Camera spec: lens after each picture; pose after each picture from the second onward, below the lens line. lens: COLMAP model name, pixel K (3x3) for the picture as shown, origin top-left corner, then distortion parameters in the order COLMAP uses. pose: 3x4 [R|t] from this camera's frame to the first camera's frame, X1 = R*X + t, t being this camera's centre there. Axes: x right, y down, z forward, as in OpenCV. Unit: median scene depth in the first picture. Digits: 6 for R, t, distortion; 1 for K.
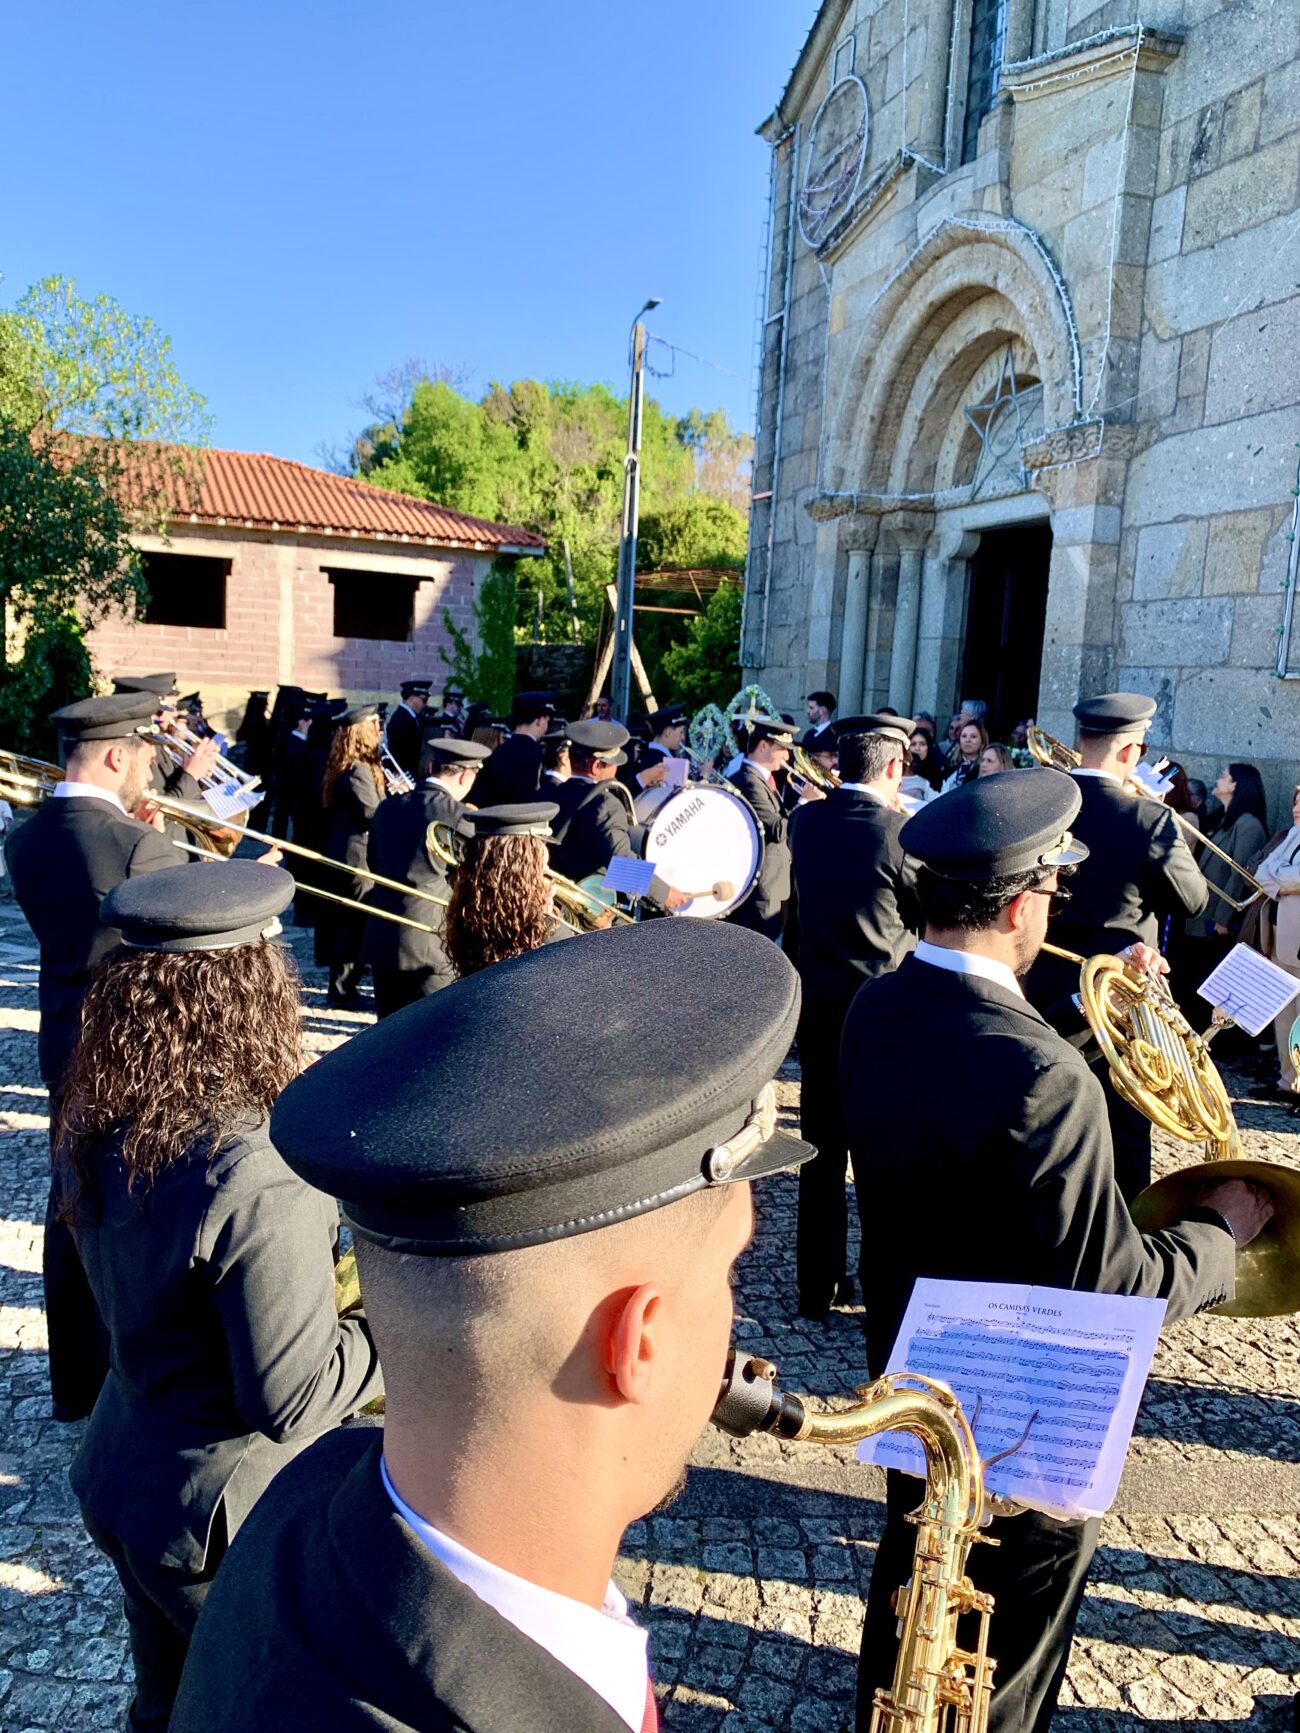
lens RADIAL K [[1332.2, 0, 646.4], [0, 1332.2, 844.5], [0, 0, 1]] dist [0.138100, -0.322007]
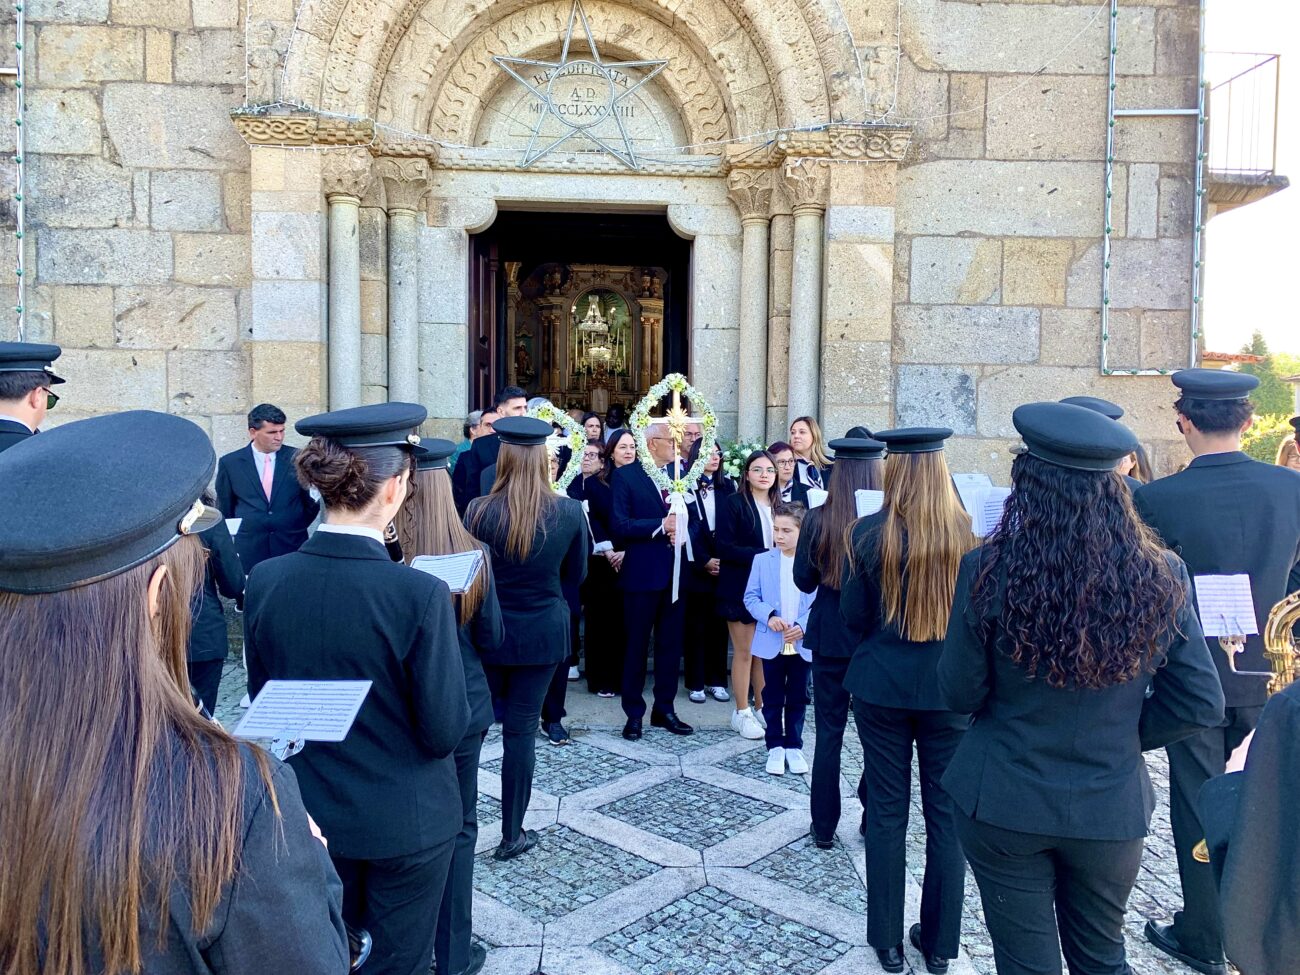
lens RADIAL K [[991.5, 0, 649.3], [0, 991.5, 487.3], [0, 0, 1]] dist [0.001116, 0.008532]
pose [[0.247816, -0.077662, 0.965689, -0.493295], [0.119360, 0.991635, 0.049118, -0.102592], [-0.961426, 0.103092, 0.255013, 1.063151]]
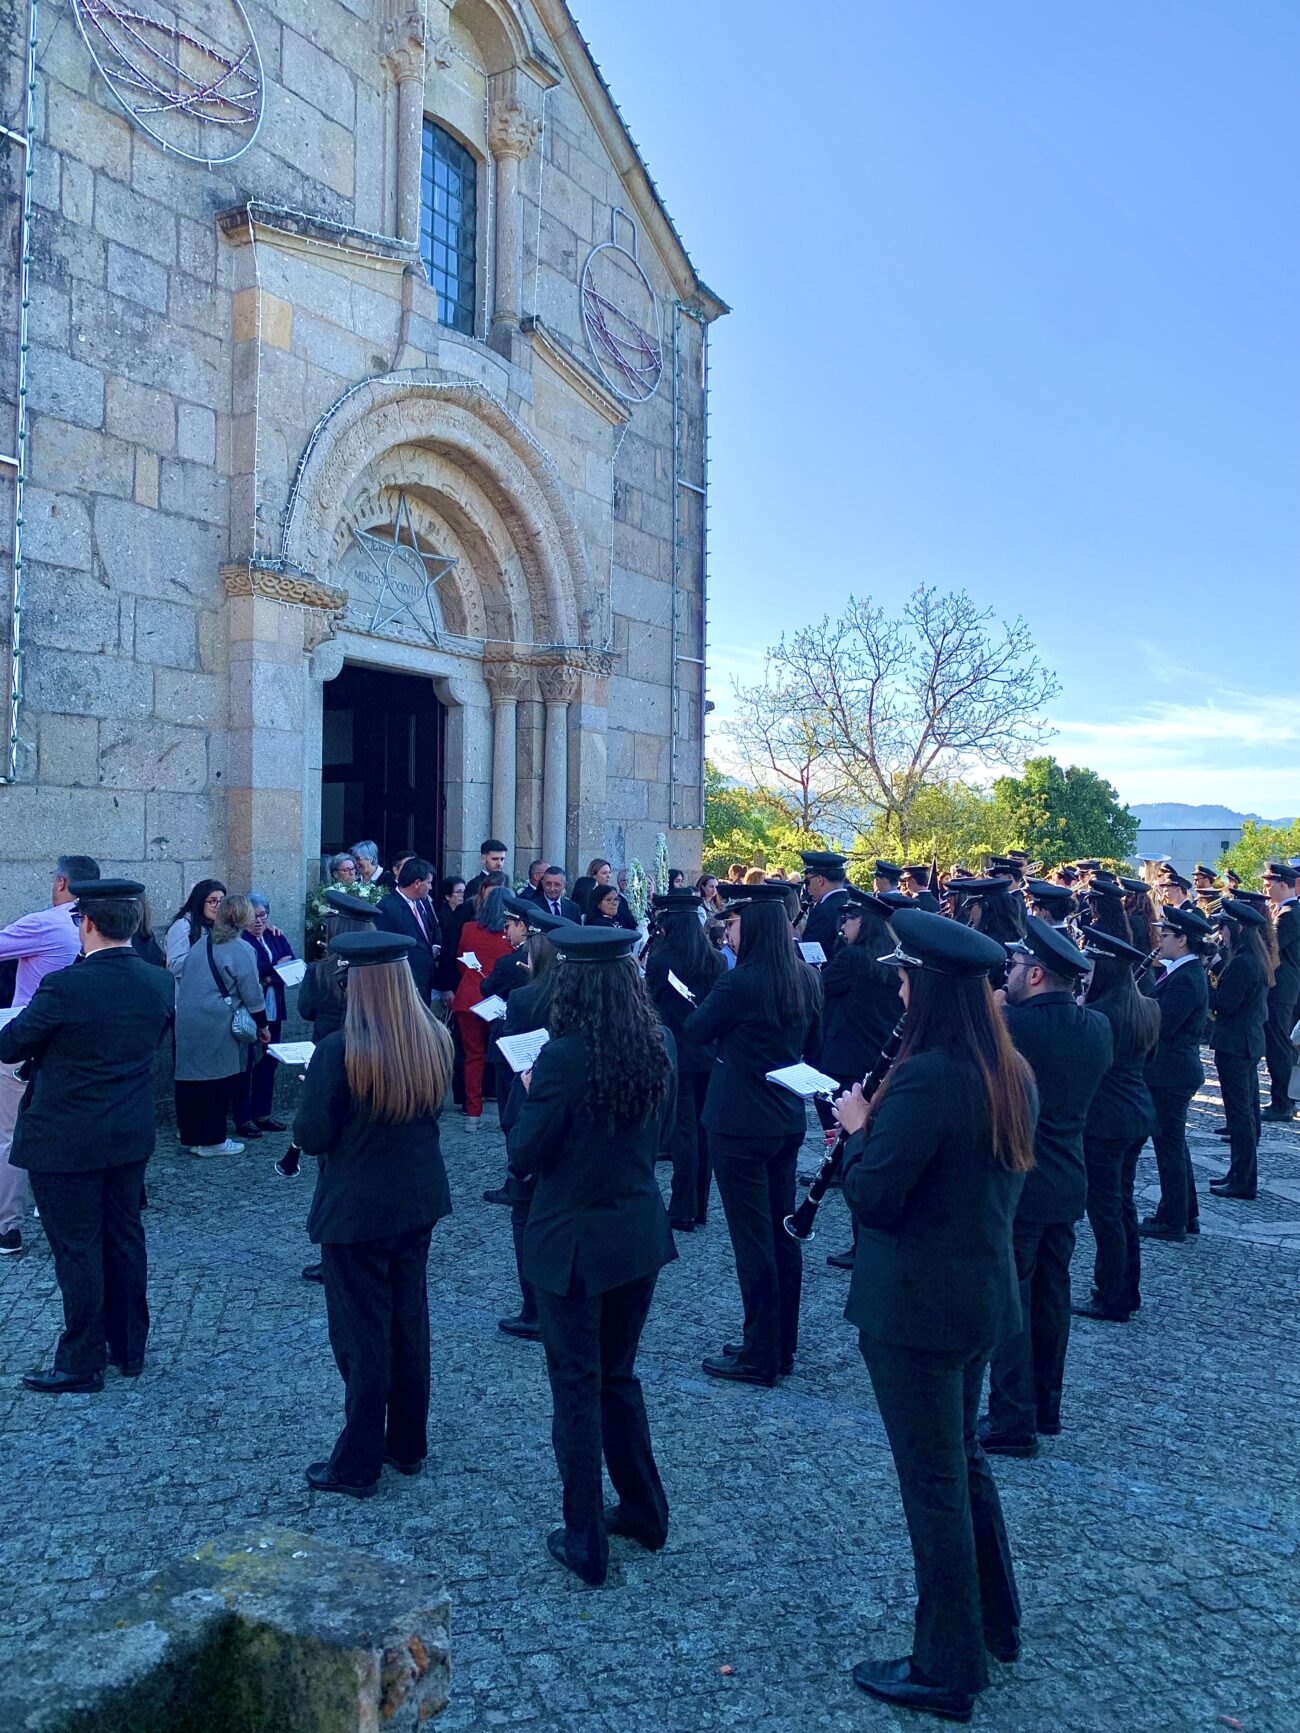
lens RADIAL K [[1287.2, 0, 653.6], [0, 1287.2, 859.3], [0, 0, 1]] dist [-0.016837, 0.008401]
pose [[-0.666813, -0.052856, 0.743349, -0.776371], [0.052423, 0.991684, 0.117539, -0.263126], [-0.743379, 0.117345, -0.658496, 1.991985]]
